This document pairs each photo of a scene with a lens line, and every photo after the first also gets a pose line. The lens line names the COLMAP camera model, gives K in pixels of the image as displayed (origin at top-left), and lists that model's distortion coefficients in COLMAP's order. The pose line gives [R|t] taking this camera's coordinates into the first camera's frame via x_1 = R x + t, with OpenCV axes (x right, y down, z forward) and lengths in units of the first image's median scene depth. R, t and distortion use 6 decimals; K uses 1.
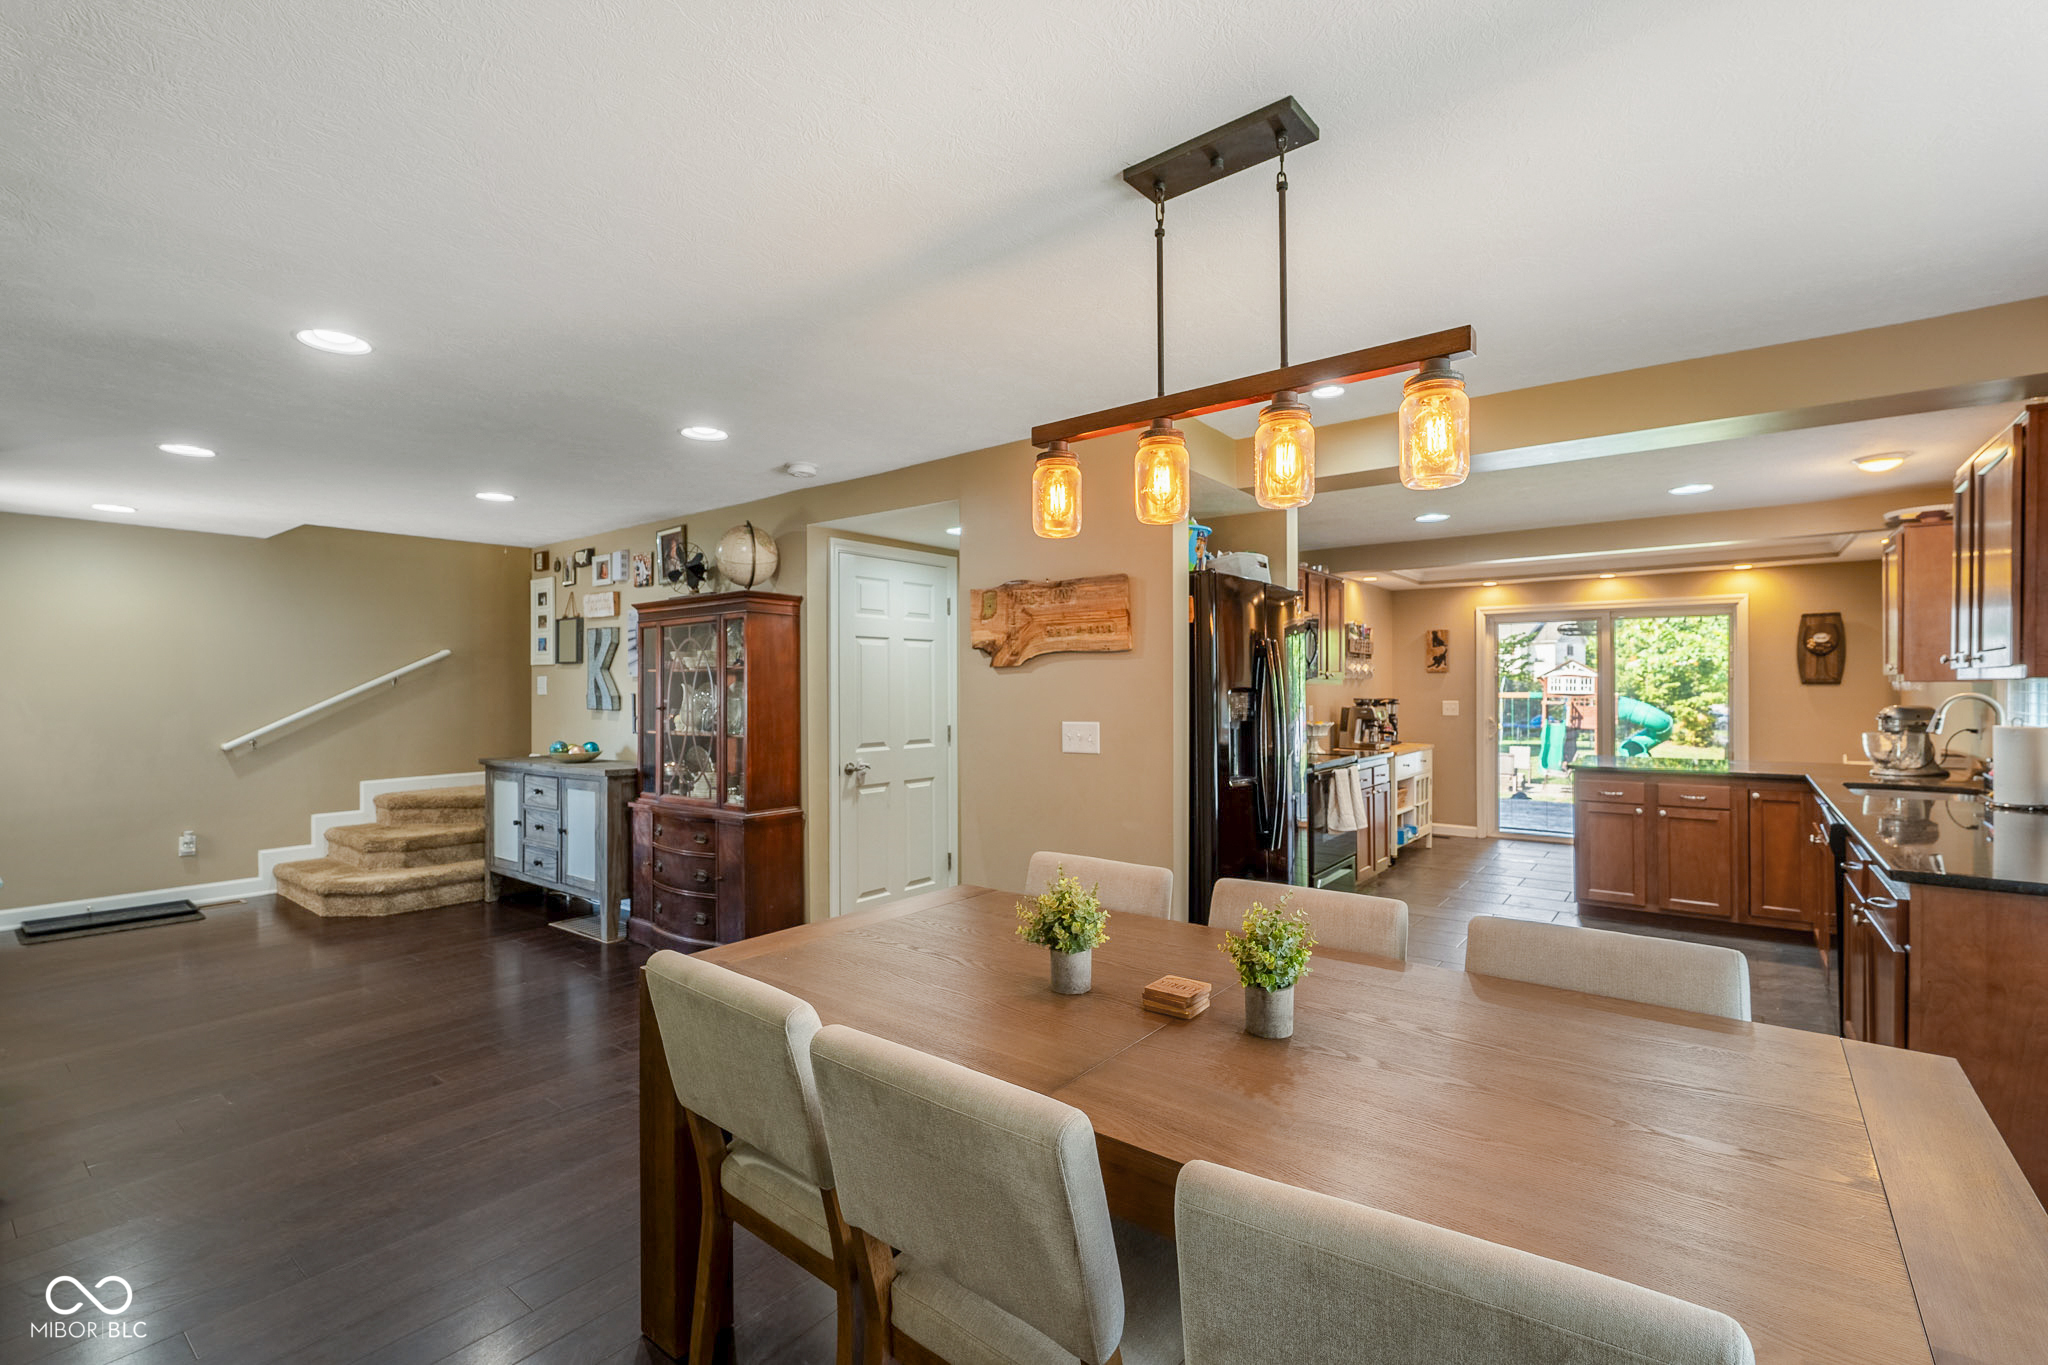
lens RADIAL K [[921.2, 0, 1022.1], [0, 921.2, 688.6], [0, 0, 1]] dist [-0.003886, 0.002695]
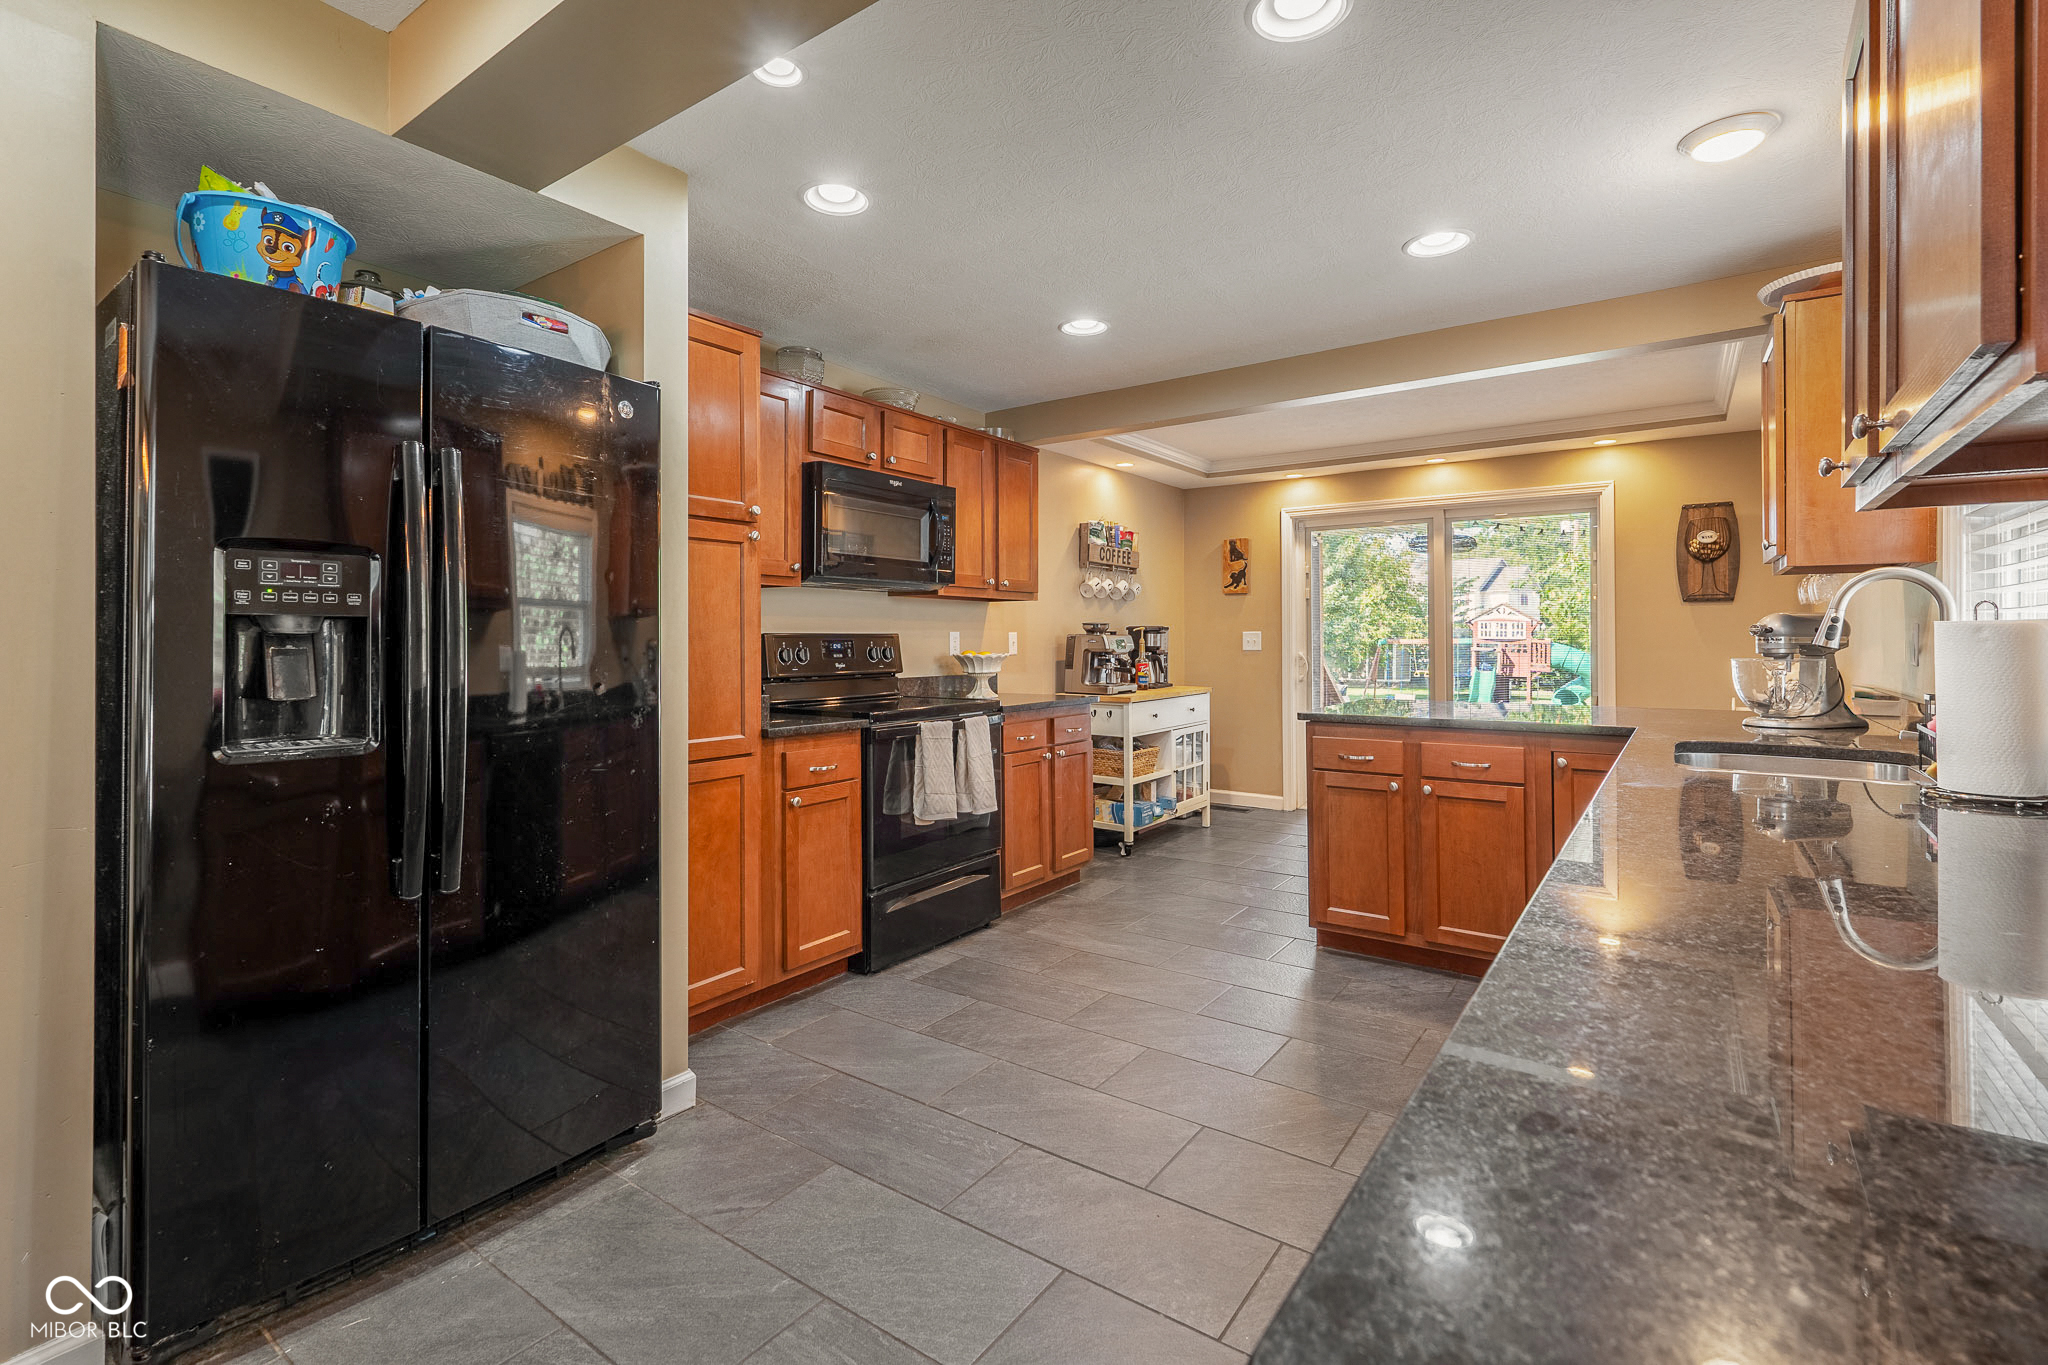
lens RADIAL K [[921.2, 0, 1020.5], [0, 921.2, 635.3], [0, 0, 1]] dist [-0.003886, 0.002695]
pose [[0.999635, -0.000857, 0.026987, 0.401688], [0.001032, 0.999979, -0.006468, 0.034067], [-0.026980, 0.006494, 0.999615, 0.379247]]
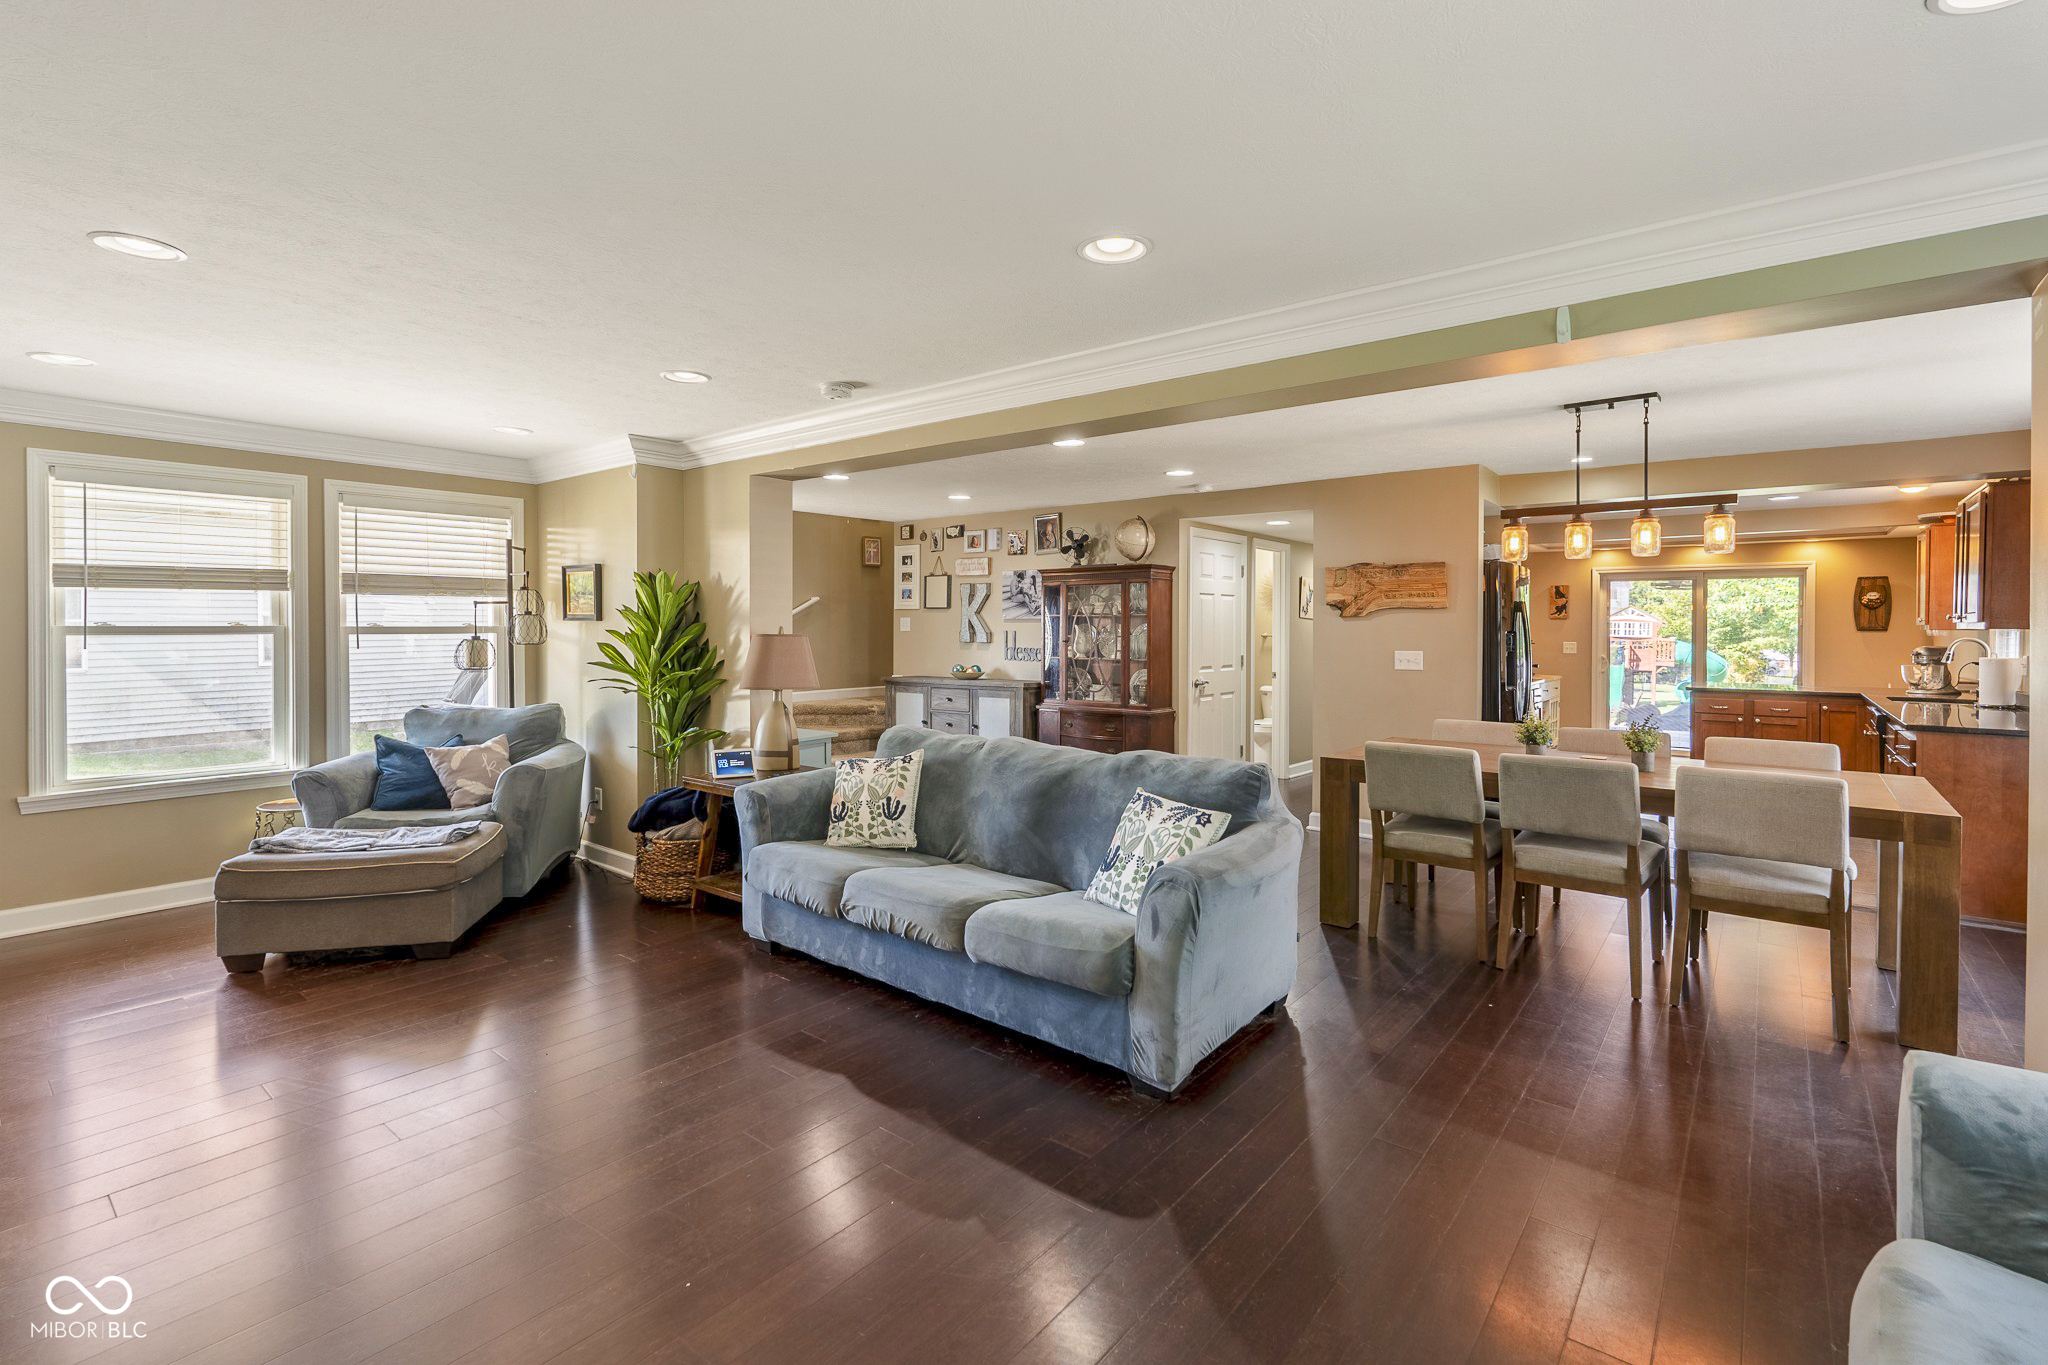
lens RADIAL K [[921.2, 0, 1028.4], [0, 921.2, 636.5], [0, 0, 1]] dist [-0.003886, 0.002695]
pose [[0.999621, 0.008131, -0.026288, -0.388132], [-0.007887, 0.999925, 0.009387, 0.000560], [0.026363, -0.009176, 0.999610, -0.445138]]
